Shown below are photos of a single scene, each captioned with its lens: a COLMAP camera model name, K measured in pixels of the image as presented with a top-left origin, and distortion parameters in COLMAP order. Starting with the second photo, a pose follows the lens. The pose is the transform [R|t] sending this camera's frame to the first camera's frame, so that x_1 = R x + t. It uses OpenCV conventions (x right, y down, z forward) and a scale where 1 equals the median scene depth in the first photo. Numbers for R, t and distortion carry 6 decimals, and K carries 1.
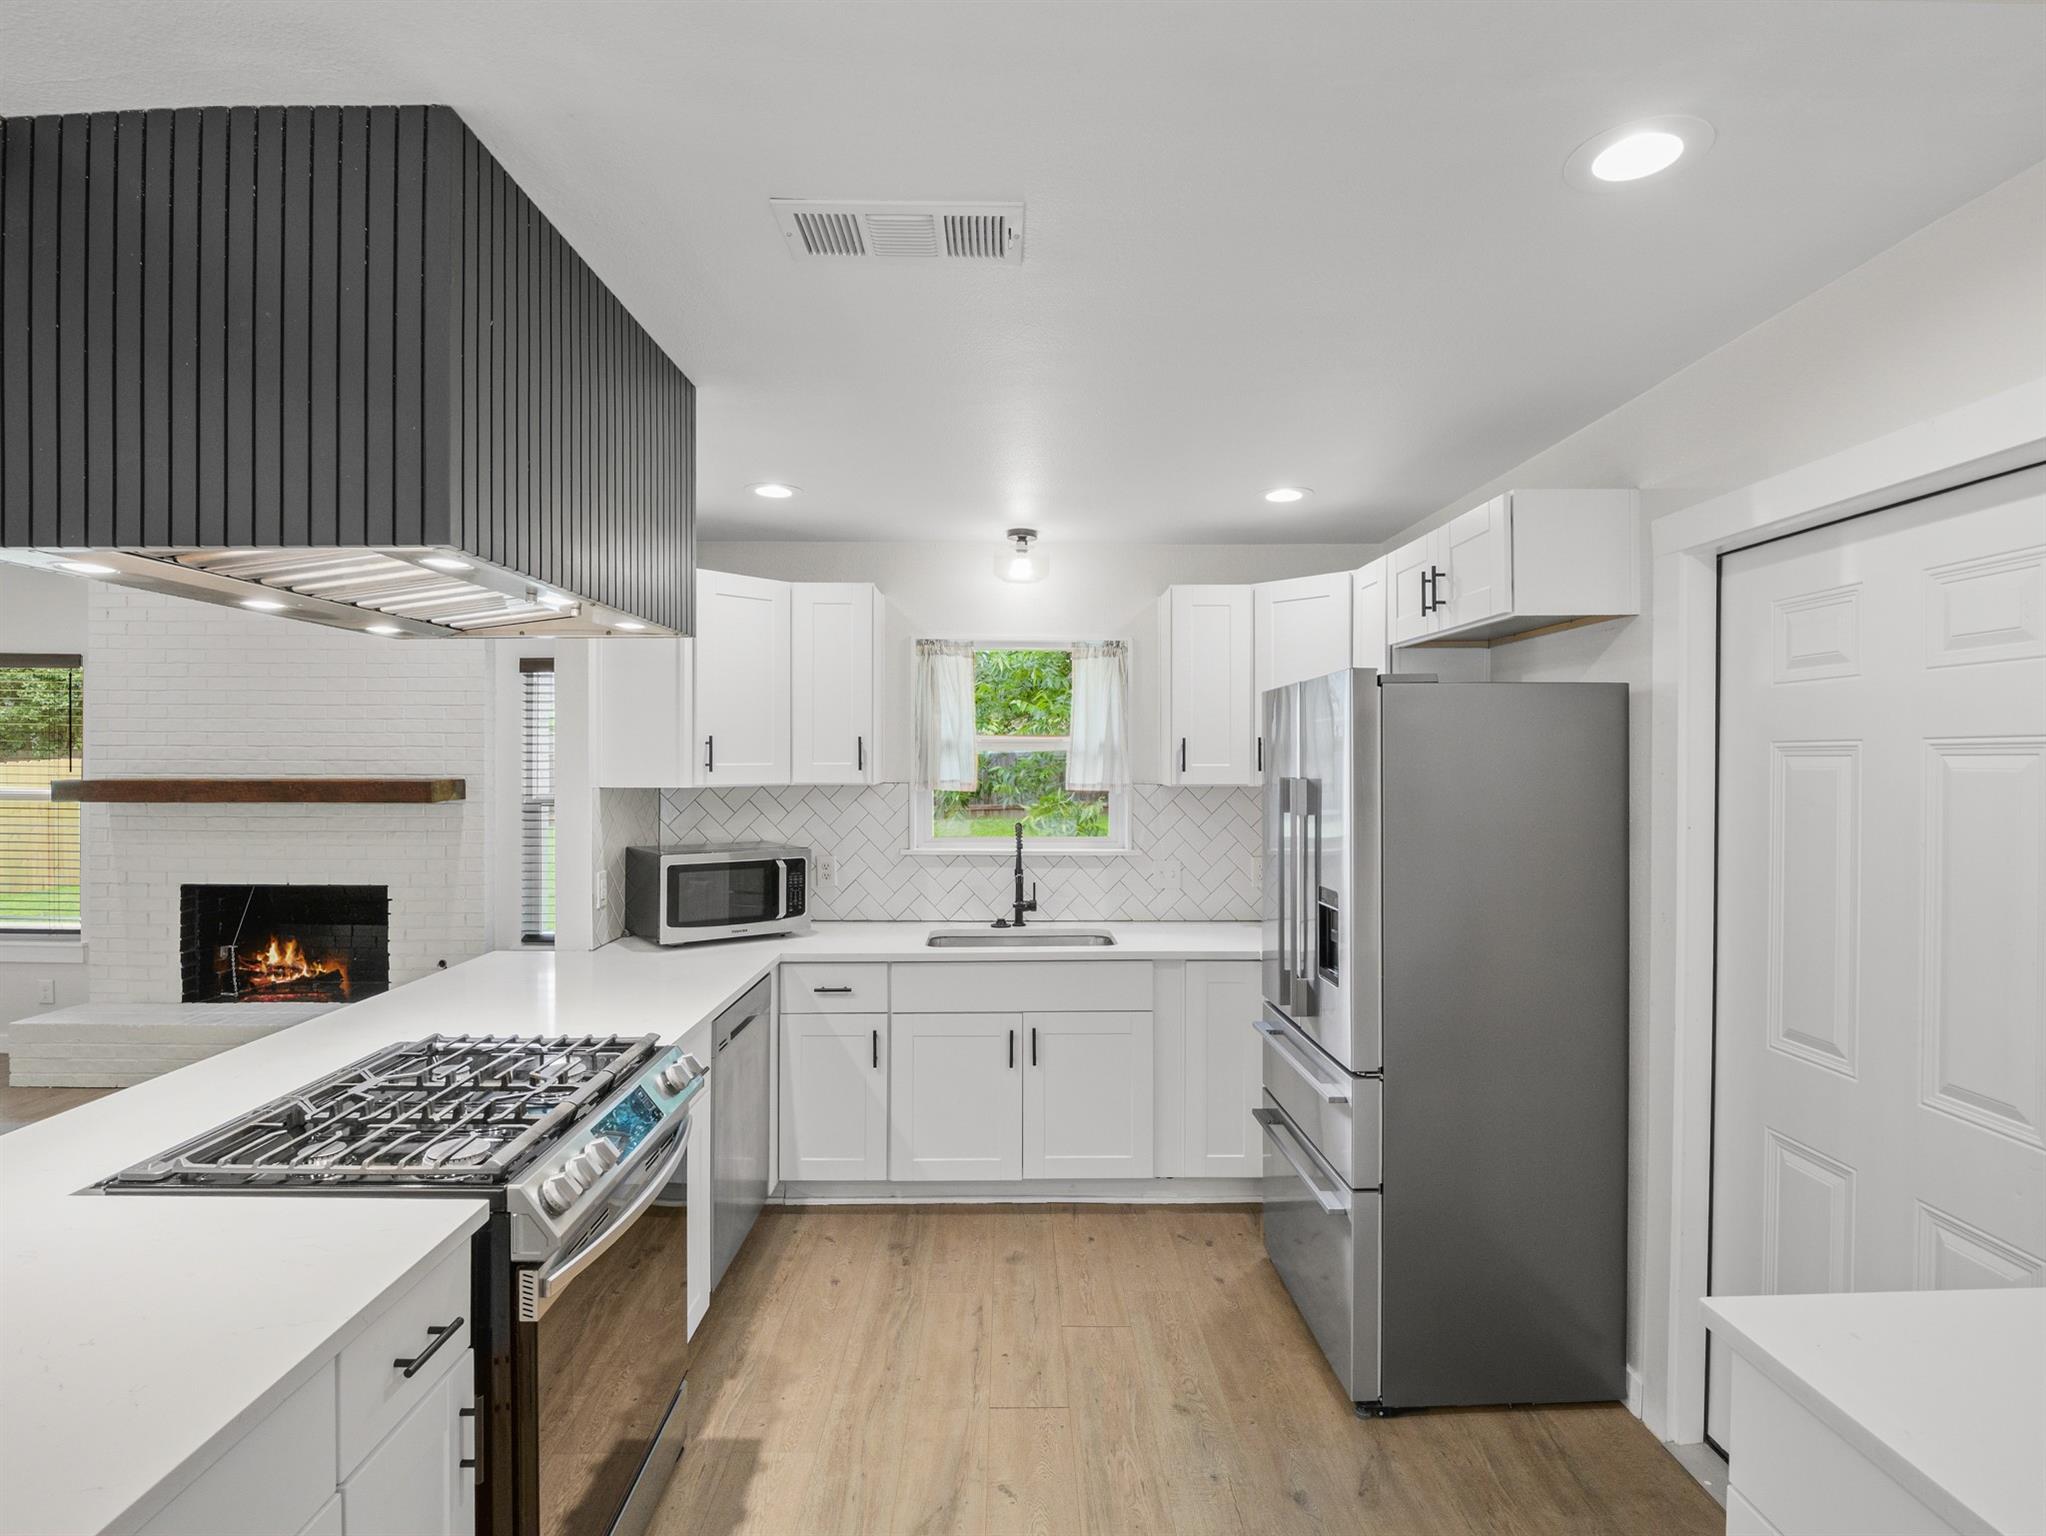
lens RADIAL K [[968.3, 0, 1027.8], [0, 968.3, 766.1], [0, 0, 1]] dist [-0.002217, -0.019631]
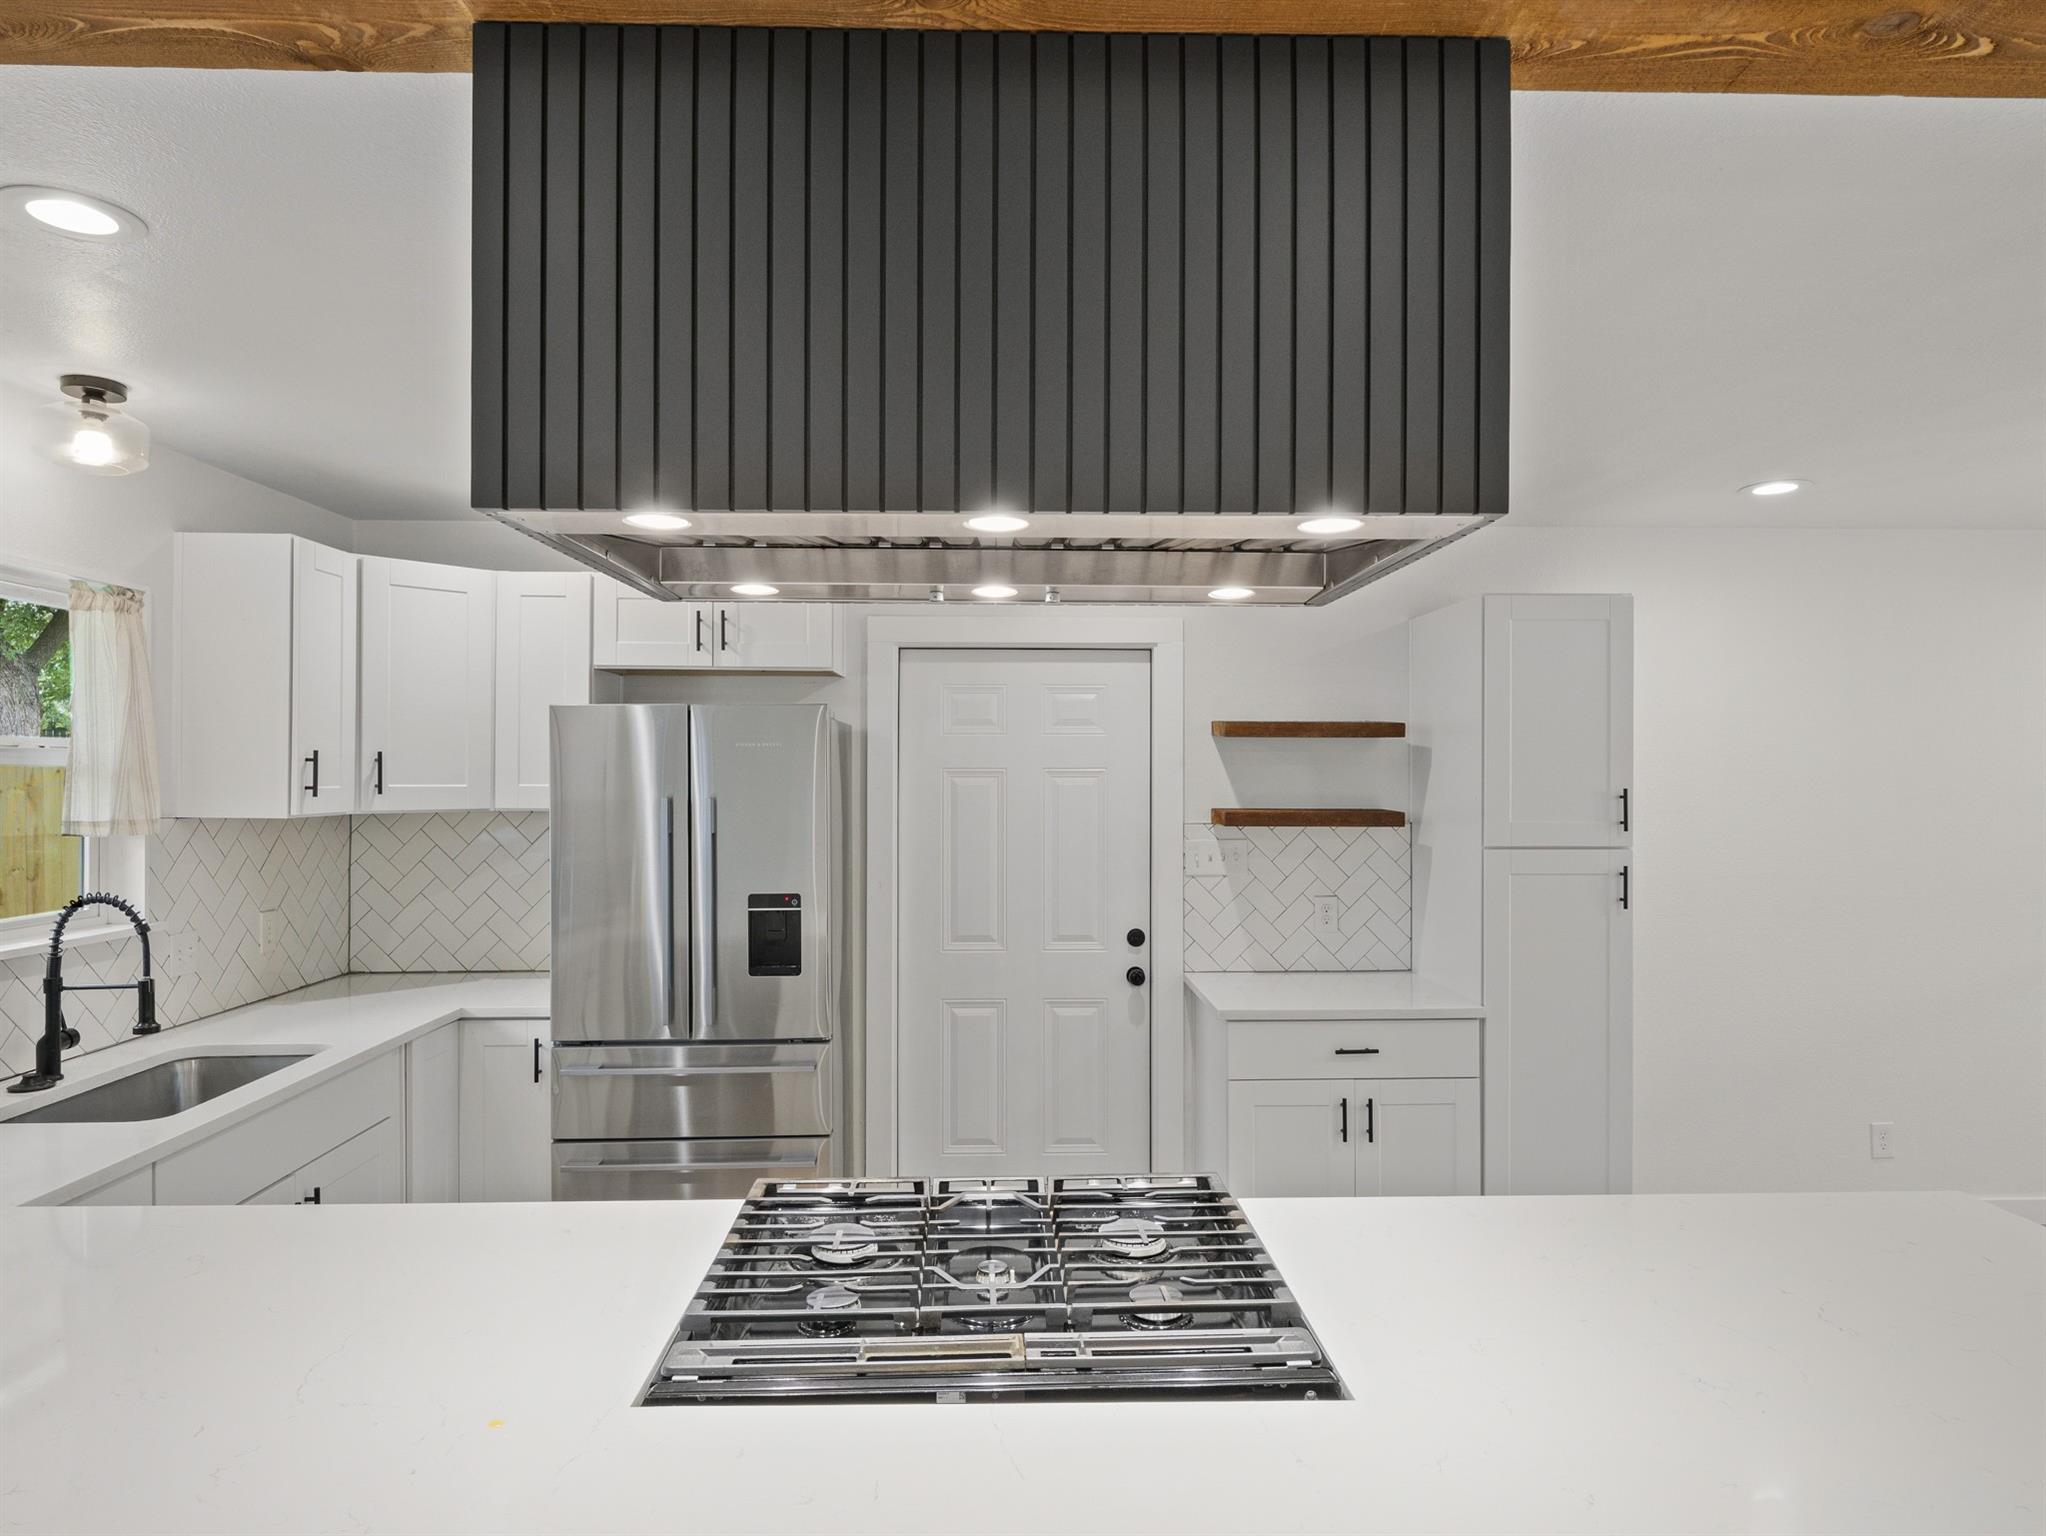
lens RADIAL K [[1190.4, 0, 1028.8], [0, 1190.4, 778.5], [0, 0, 1]] dist [-0.005602, -0.002185]
pose [[0.010564, 0.000248, 0.999944, -0.713729], [0.007380, 0.999973, -0.000326, -0.003286], [-0.999917, 0.007383, 0.010562, 0.453240]]
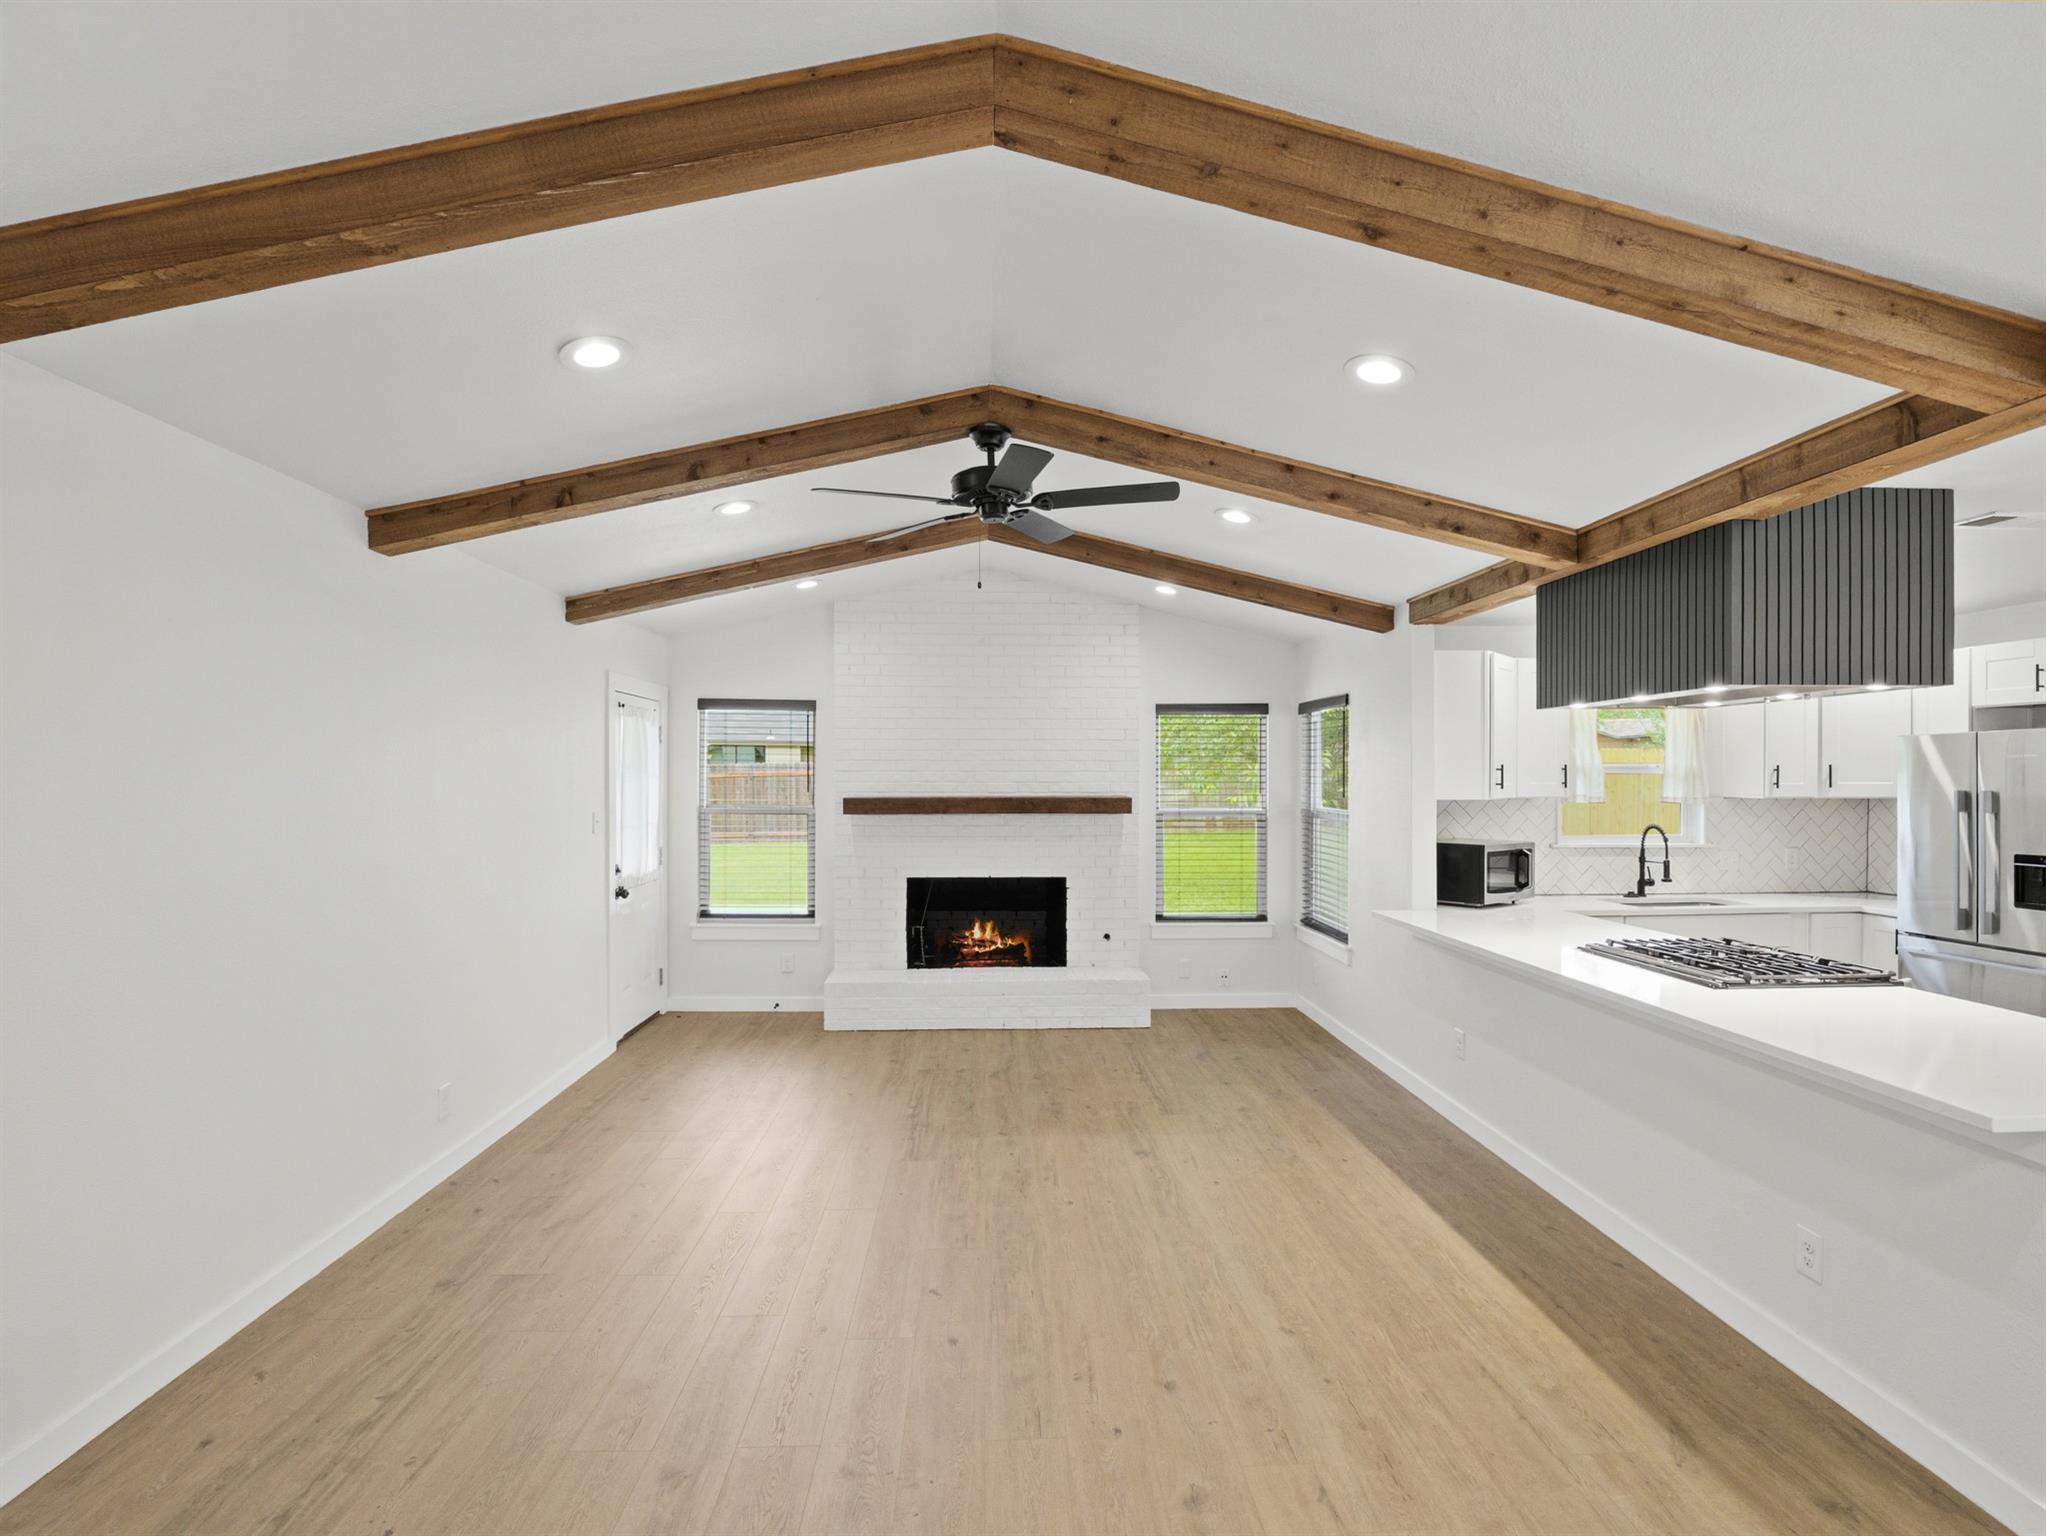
lens RADIAL K [[995.5, 0, 1025.4], [0, 995.5, 784.6], [0, 0, 1]] dist [-0.004183, -0.001083]
pose [[0.999819, -0.002308, 0.018873, -0.992602], [0.002379, 0.999990, -0.003741, 0.003514], [-0.018864, 0.003786, 0.999815, -0.472619]]
